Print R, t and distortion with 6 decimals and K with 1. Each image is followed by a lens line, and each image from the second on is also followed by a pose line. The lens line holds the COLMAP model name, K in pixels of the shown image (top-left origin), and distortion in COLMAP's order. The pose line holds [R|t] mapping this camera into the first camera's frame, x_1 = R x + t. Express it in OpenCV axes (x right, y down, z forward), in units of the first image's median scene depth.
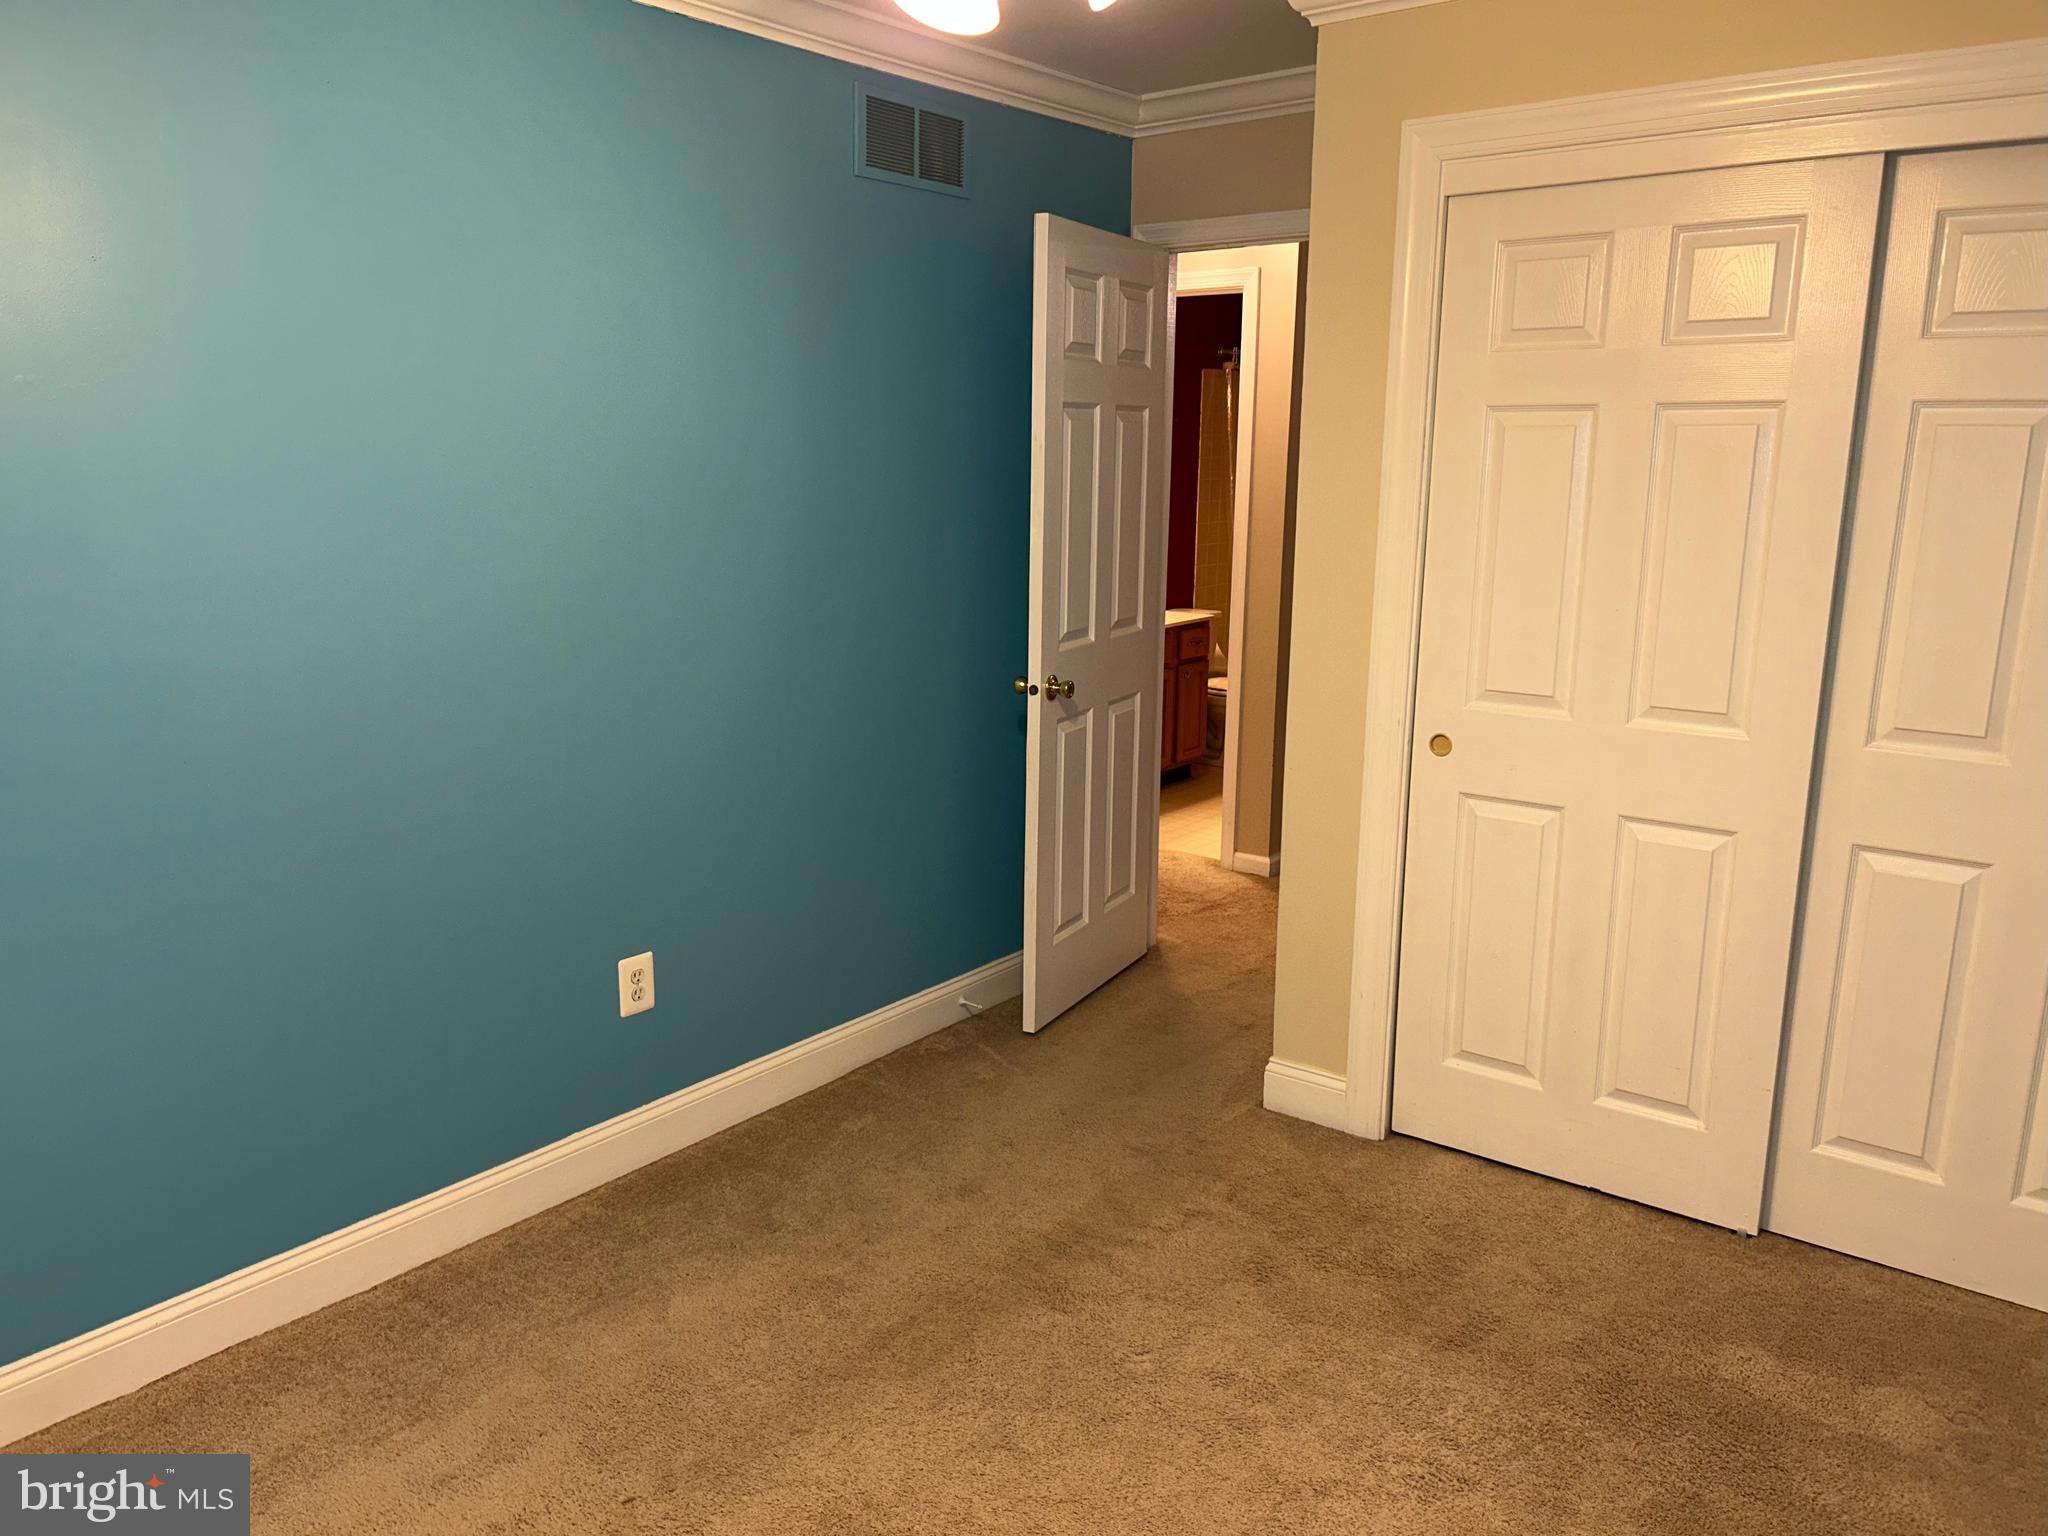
lens RADIAL K [[1548.0, 0, 1037.2], [0, 1548.0, 778.5], [0, 0, 1]] dist [0.052922, -0.046108]
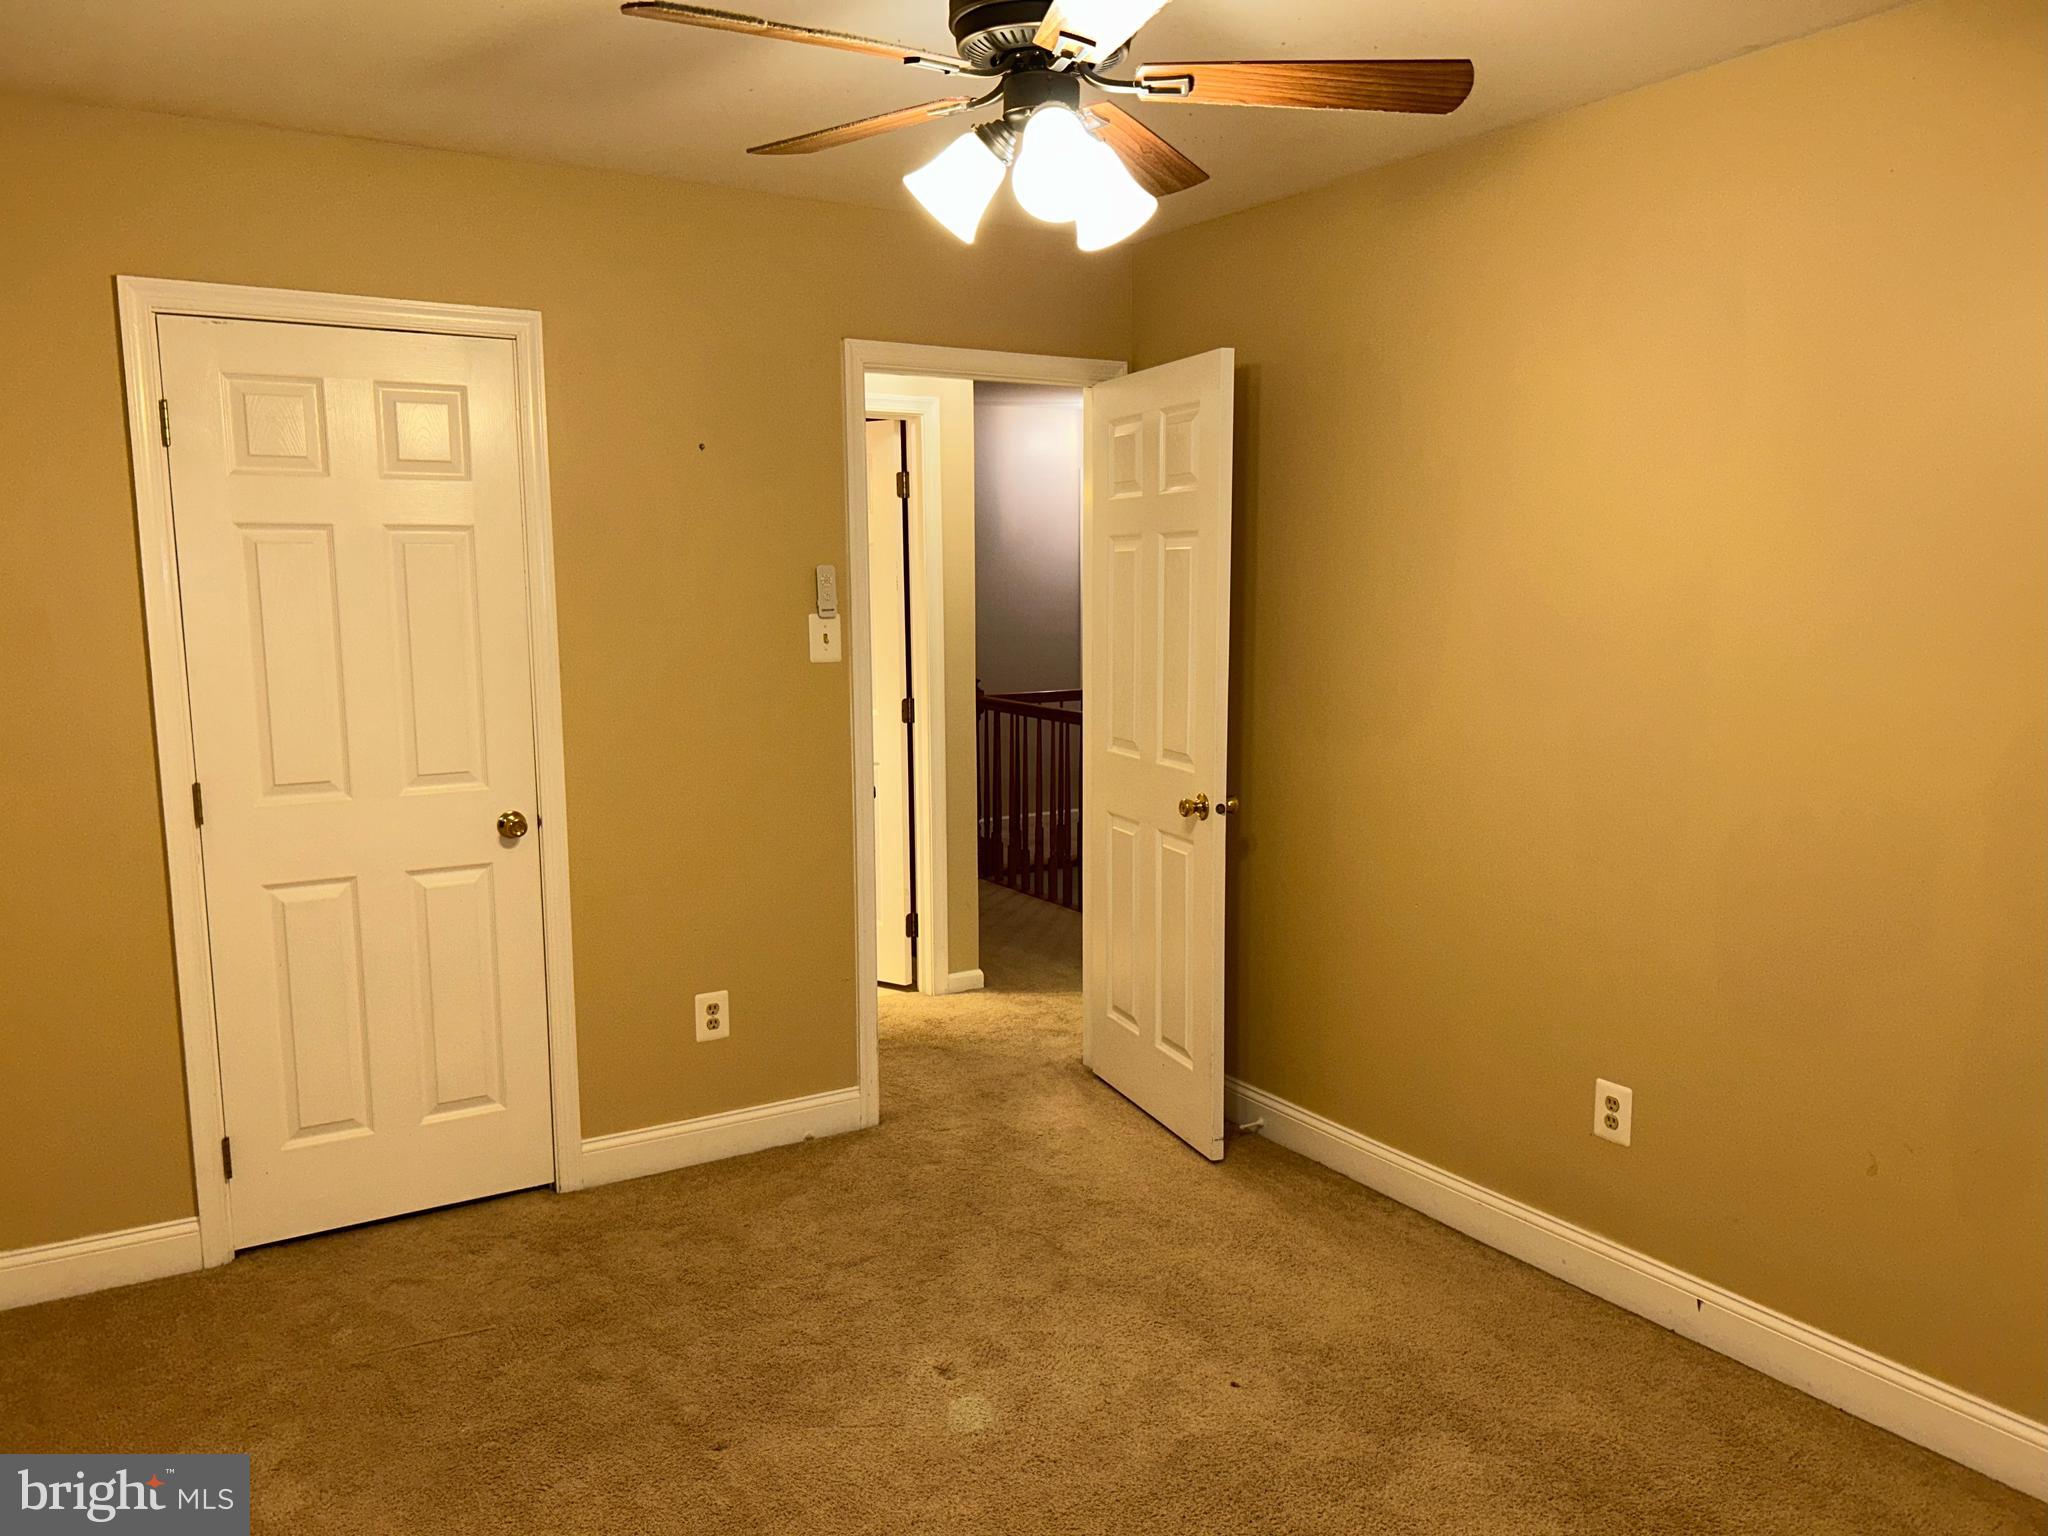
lens RADIAL K [[1548.0, 0, 1022.0], [0, 1548.0, 776.0], [0, 0, 1]] dist [0.052922, -0.046108]
pose [[0.334095, -0.135167, 0.932797, -0.578706], [0.202816, 0.976790, 0.068900, -0.034836], [-0.920460, 0.166167, 0.353754, 0.155504]]
